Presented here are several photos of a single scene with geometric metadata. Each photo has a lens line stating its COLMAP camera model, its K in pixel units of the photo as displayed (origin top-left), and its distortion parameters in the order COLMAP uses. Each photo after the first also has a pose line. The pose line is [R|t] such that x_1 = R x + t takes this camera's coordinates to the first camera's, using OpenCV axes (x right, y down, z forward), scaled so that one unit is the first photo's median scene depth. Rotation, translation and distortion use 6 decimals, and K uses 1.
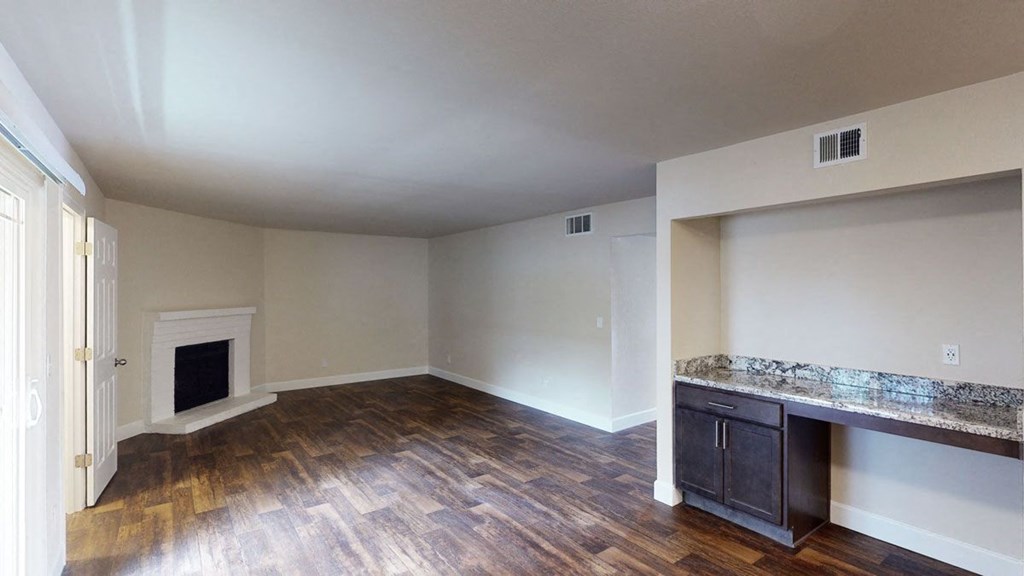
lens RADIAL K [[471.9, 0, 511.5], [0, 471.9, 283.1], [0, 0, 1]] dist [0.015968, -0.000600]
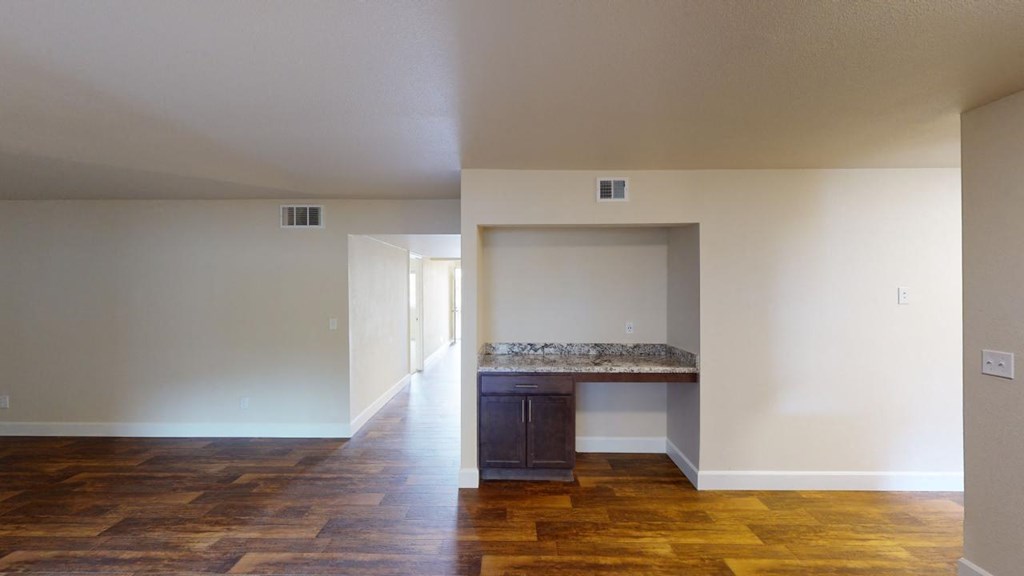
lens RADIAL K [[375.0, 0, 512.0], [0, 375.0, 288.0], [0, 0, 1]] dist [0.002536, 0.000252]
pose [[0.602990, 0.005094, 0.797732, -0.206776], [-0.012398, 0.999919, 0.002986, 0.005313], [-0.797652, -0.011691, 0.603004, 0.286719]]
